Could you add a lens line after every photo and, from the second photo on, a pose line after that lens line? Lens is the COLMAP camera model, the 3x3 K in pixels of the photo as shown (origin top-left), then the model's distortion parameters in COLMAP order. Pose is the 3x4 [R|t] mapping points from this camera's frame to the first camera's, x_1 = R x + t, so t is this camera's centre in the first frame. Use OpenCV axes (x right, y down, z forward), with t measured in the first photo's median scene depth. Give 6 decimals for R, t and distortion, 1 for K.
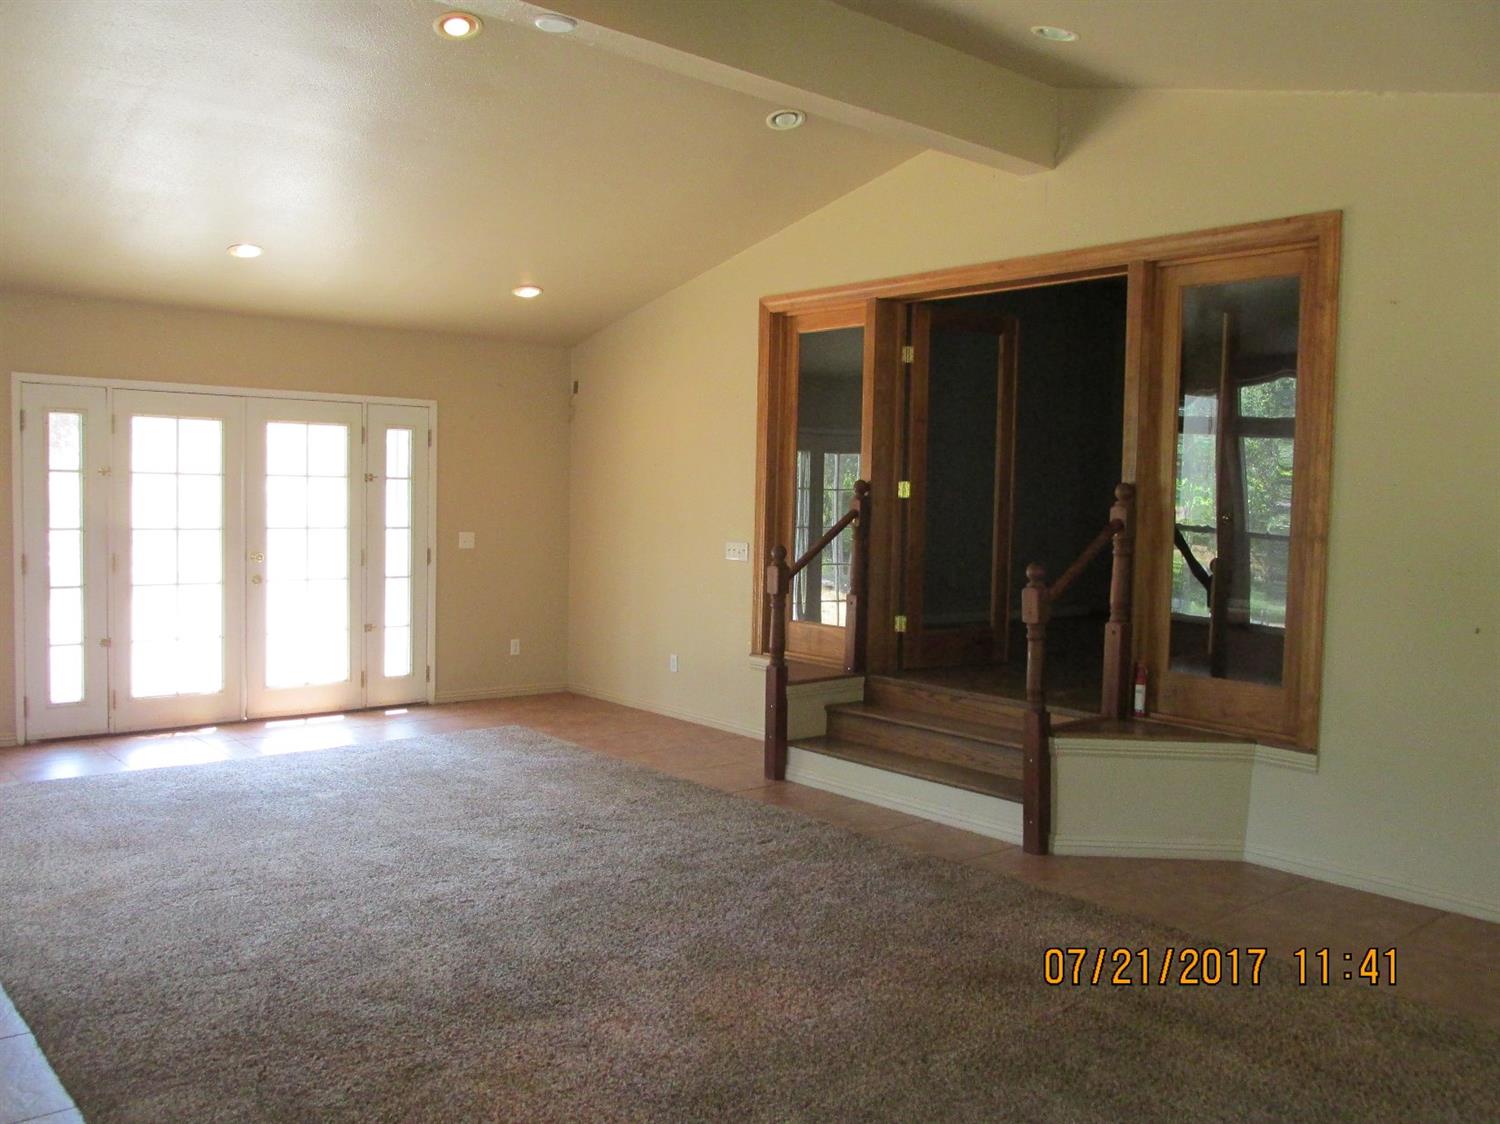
lens RADIAL K [[1244.8, 0, 751.0], [0, 1244.8, 559.4], [0, 0, 1]] dist [-0.026641, -0.002392]
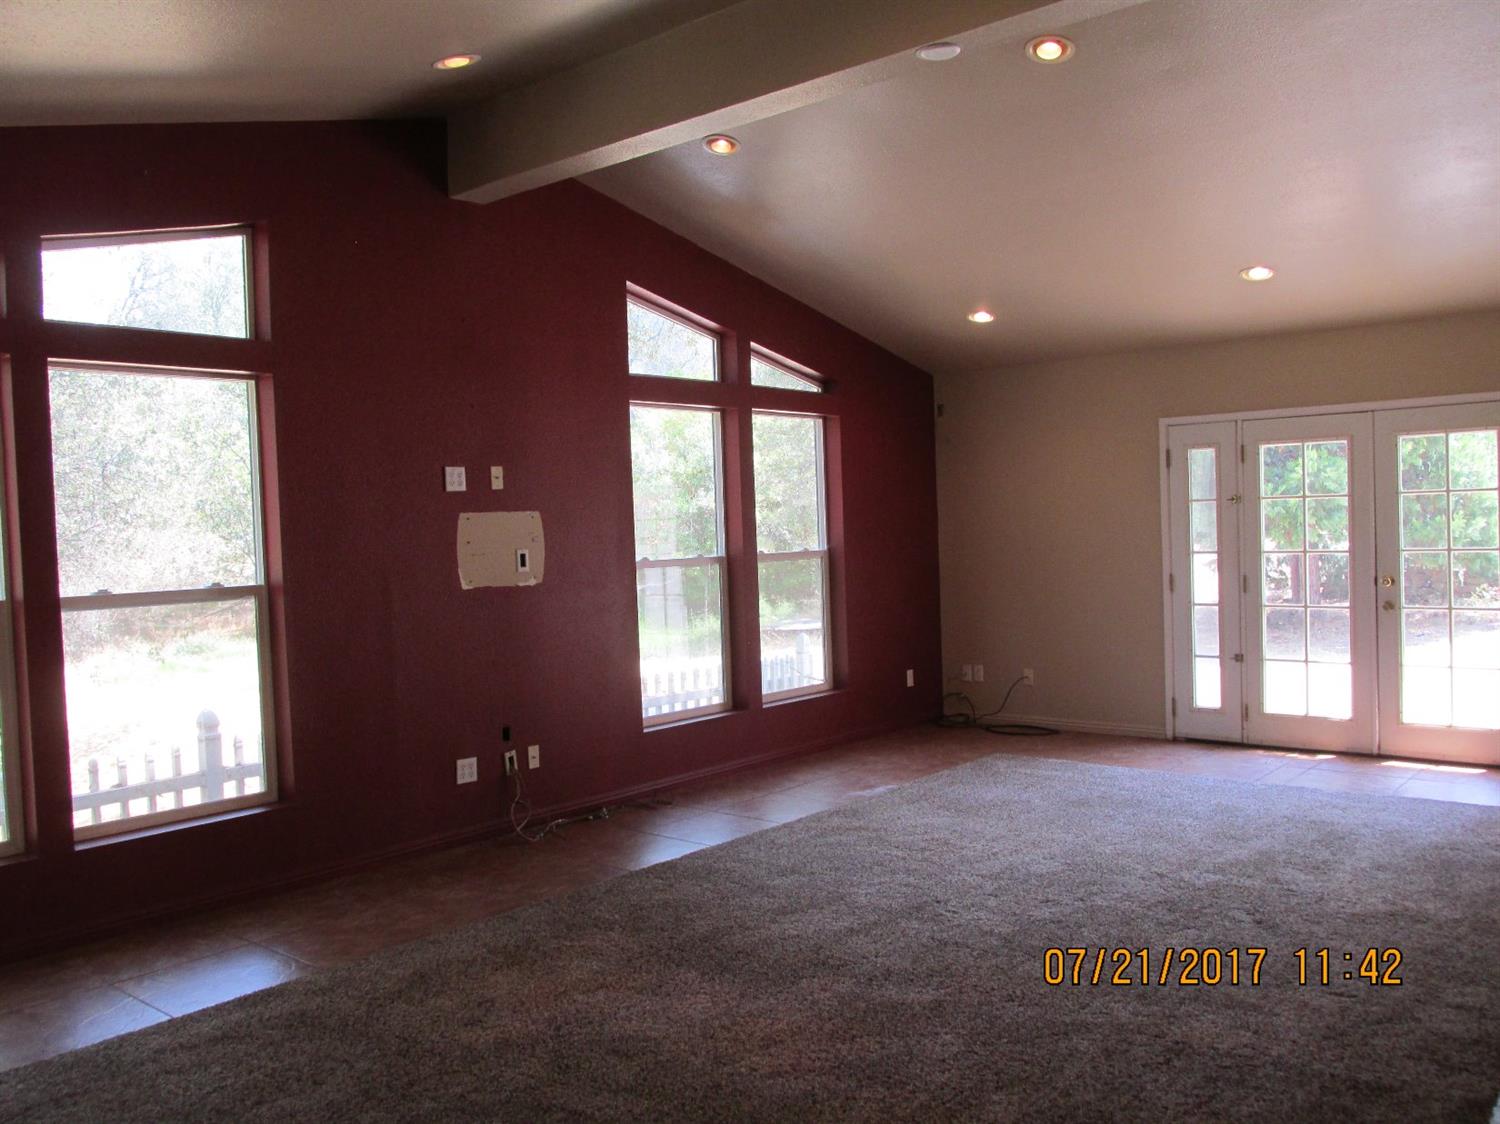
lens RADIAL K [[1244.8, 0, 751.3], [0, 1244.8, 565.0], [0, 0, 1]] dist [-0.026641, -0.002392]
pose [[0.172394, 0.008186, -0.984994, 0.479606], [-0.018983, 0.999807, 0.004987, -0.010905], [0.984845, 0.017838, 0.172516, 0.405541]]
